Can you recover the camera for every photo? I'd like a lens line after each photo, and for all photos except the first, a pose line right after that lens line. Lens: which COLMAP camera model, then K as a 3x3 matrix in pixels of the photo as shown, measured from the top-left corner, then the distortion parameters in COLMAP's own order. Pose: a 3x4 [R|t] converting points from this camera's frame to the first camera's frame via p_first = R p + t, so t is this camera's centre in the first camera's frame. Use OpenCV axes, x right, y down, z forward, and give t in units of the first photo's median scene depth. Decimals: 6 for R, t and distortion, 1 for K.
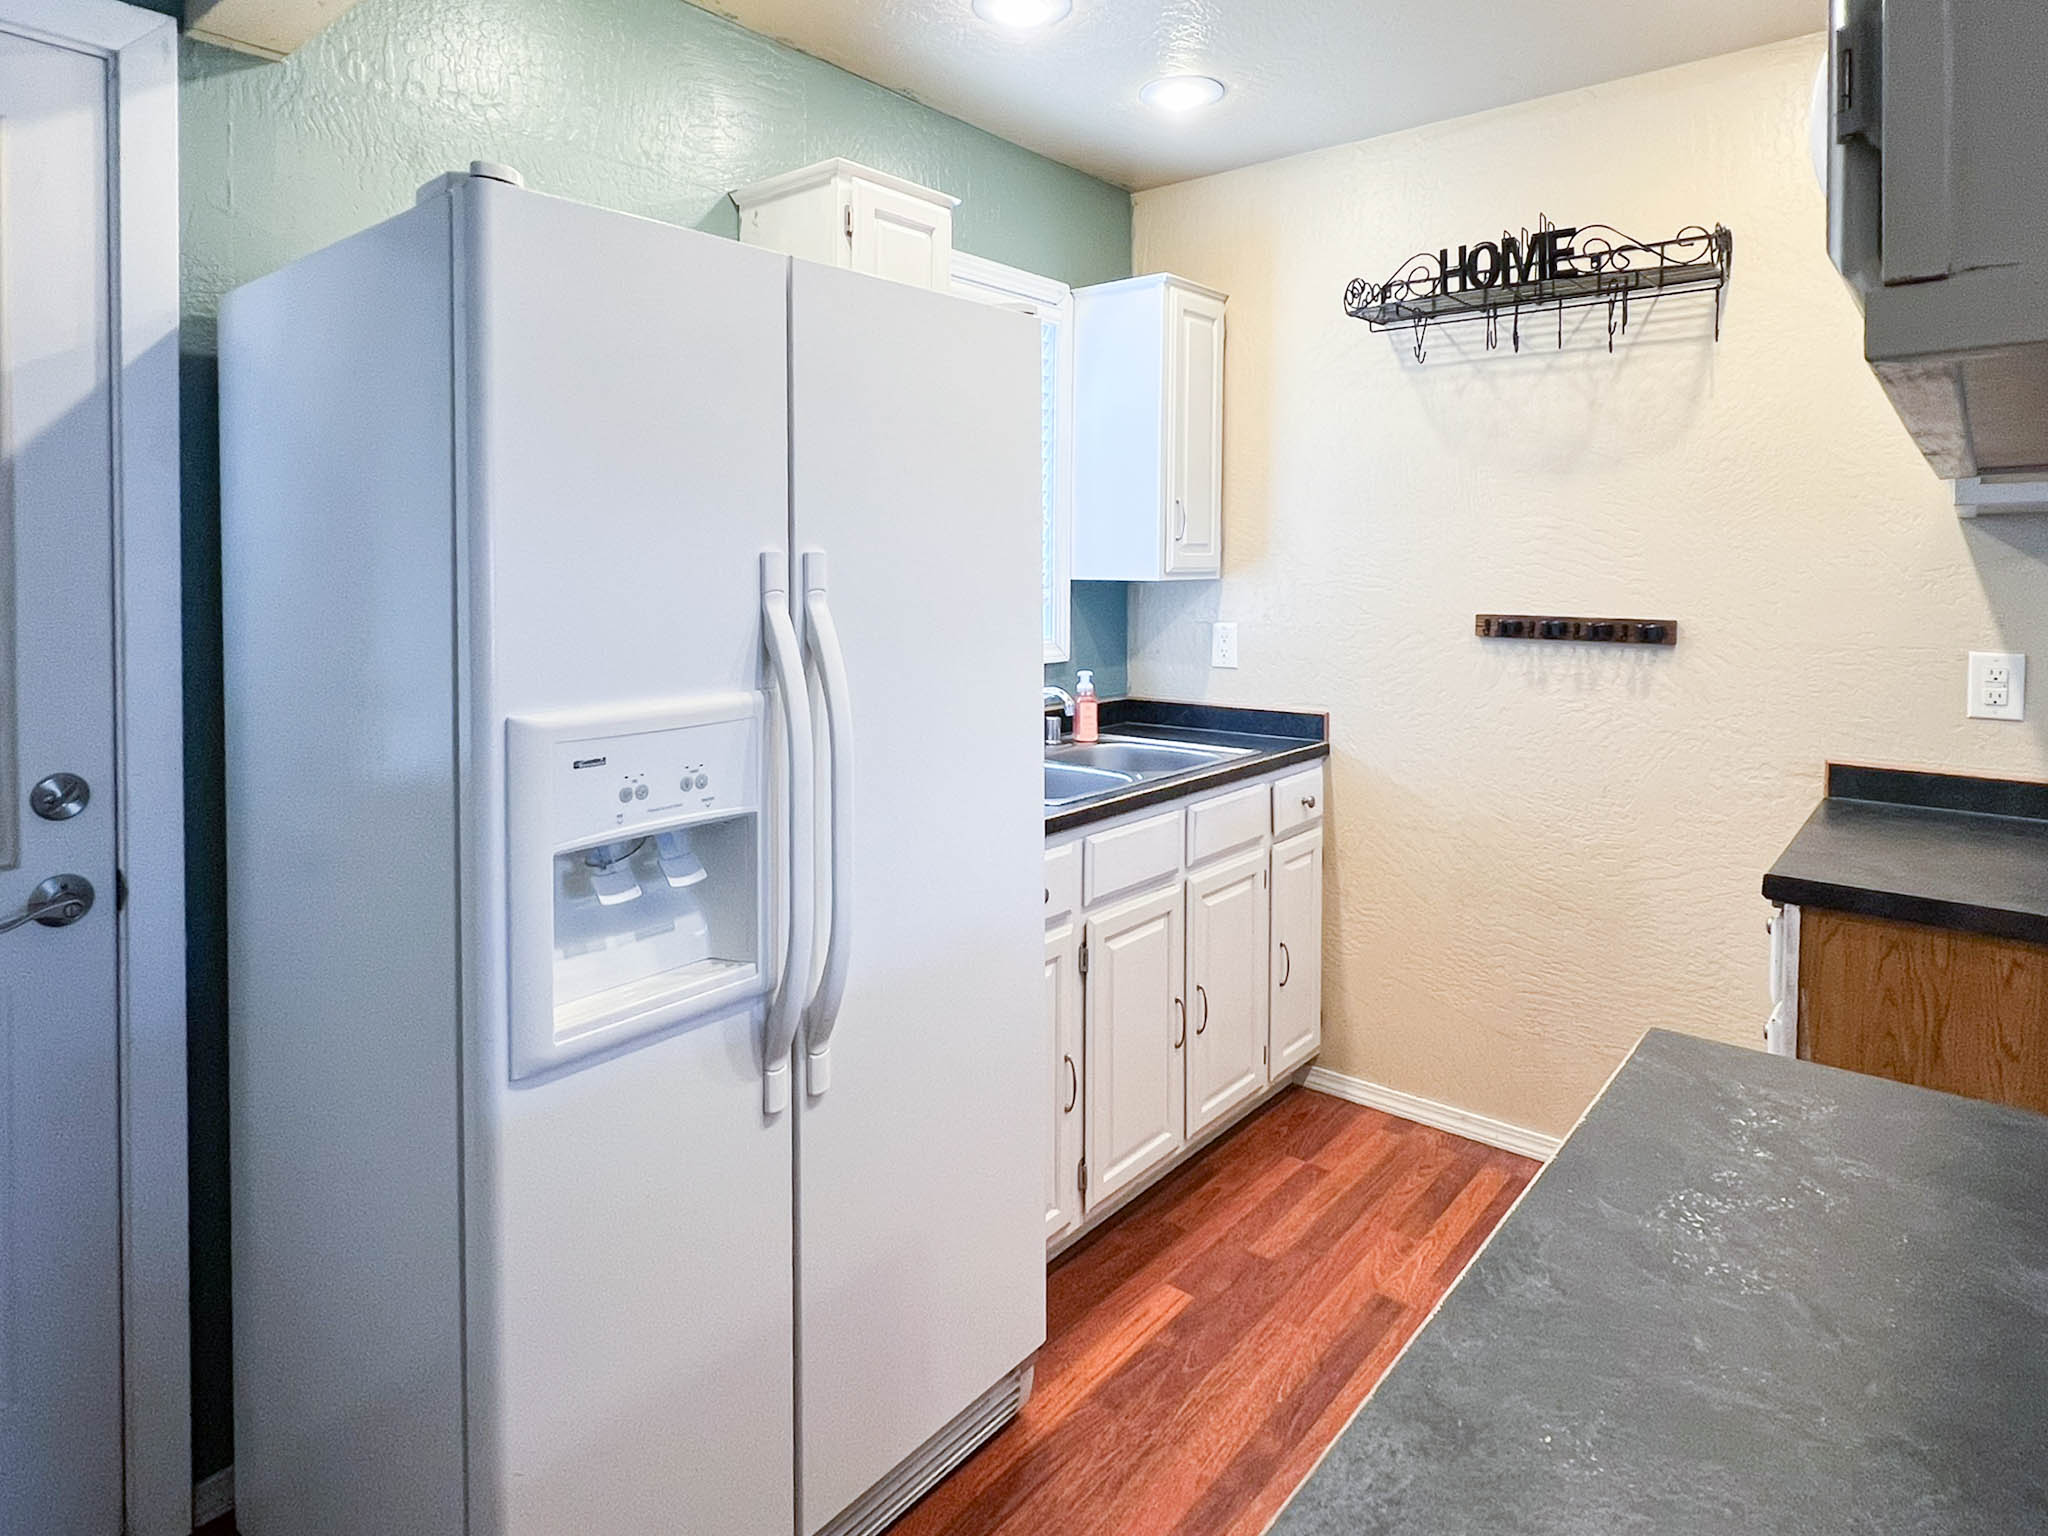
lens RADIAL K [[1147.7, 0, 1024.0], [0, 1147.7, 768.0], [0, 0, 1]] dist [-0.002348, -0.001191]
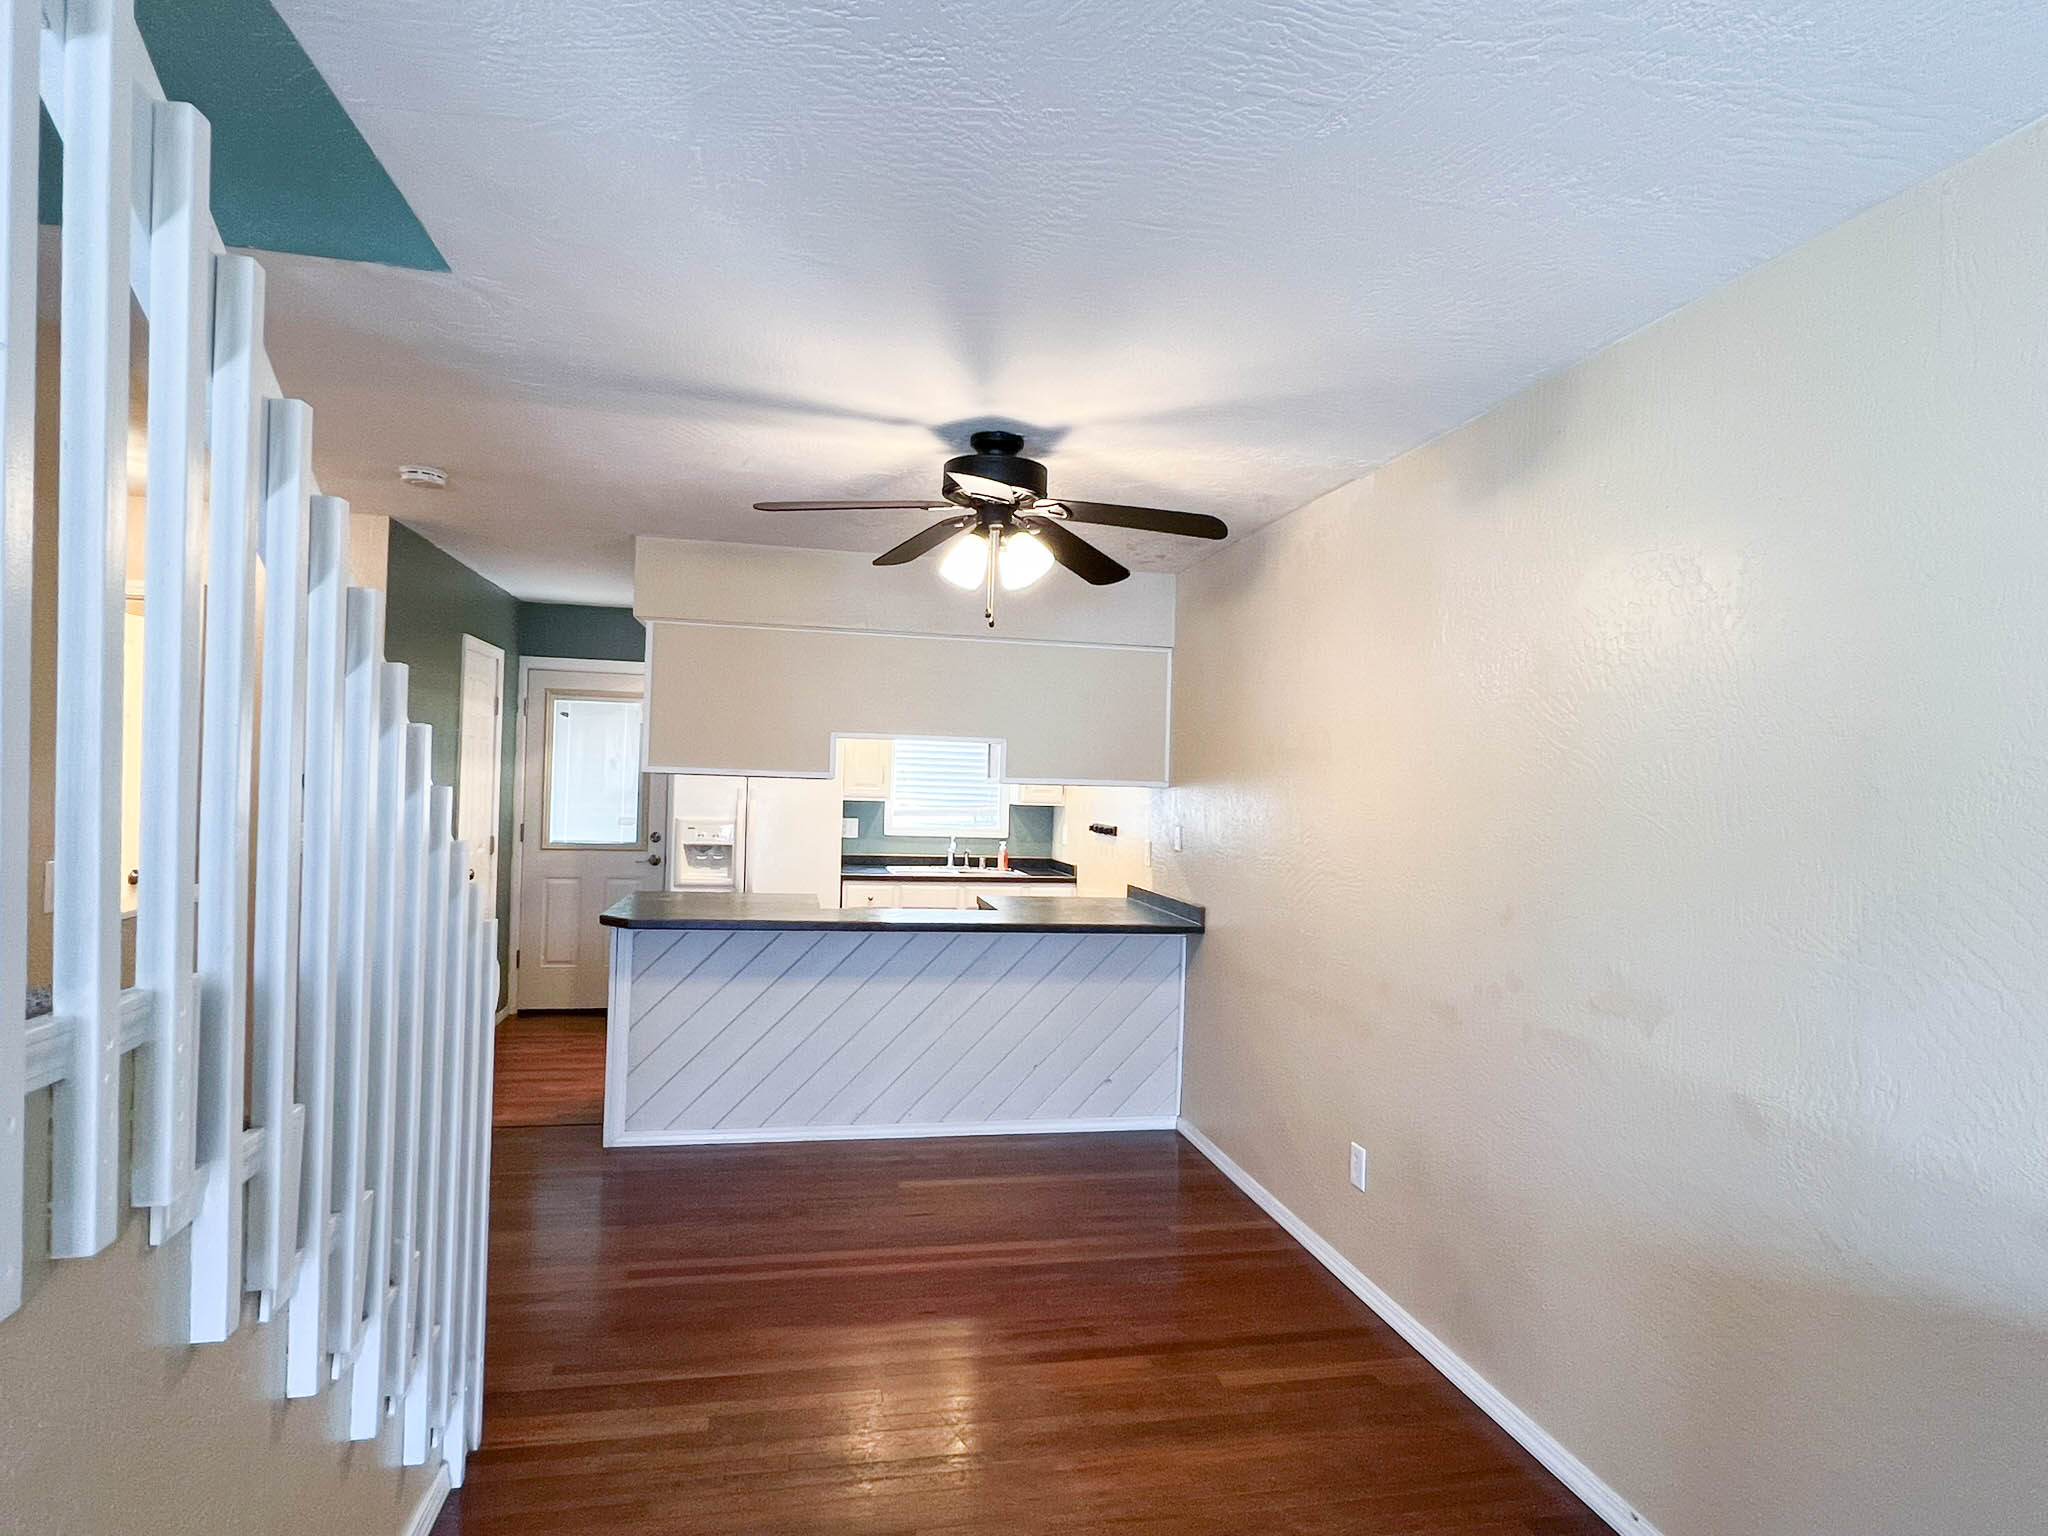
lens RADIAL K [[1147.7, 0, 1024.0], [0, 1147.7, 768.0], [0, 0, 1]] dist [-0.002348, -0.001191]
pose [[0.789346, 0.020865, -0.613594, 3.766210], [-0.137357, 0.980091, -0.143372, 0.249696], [0.598386, 0.197452, 0.776496, -2.099515]]
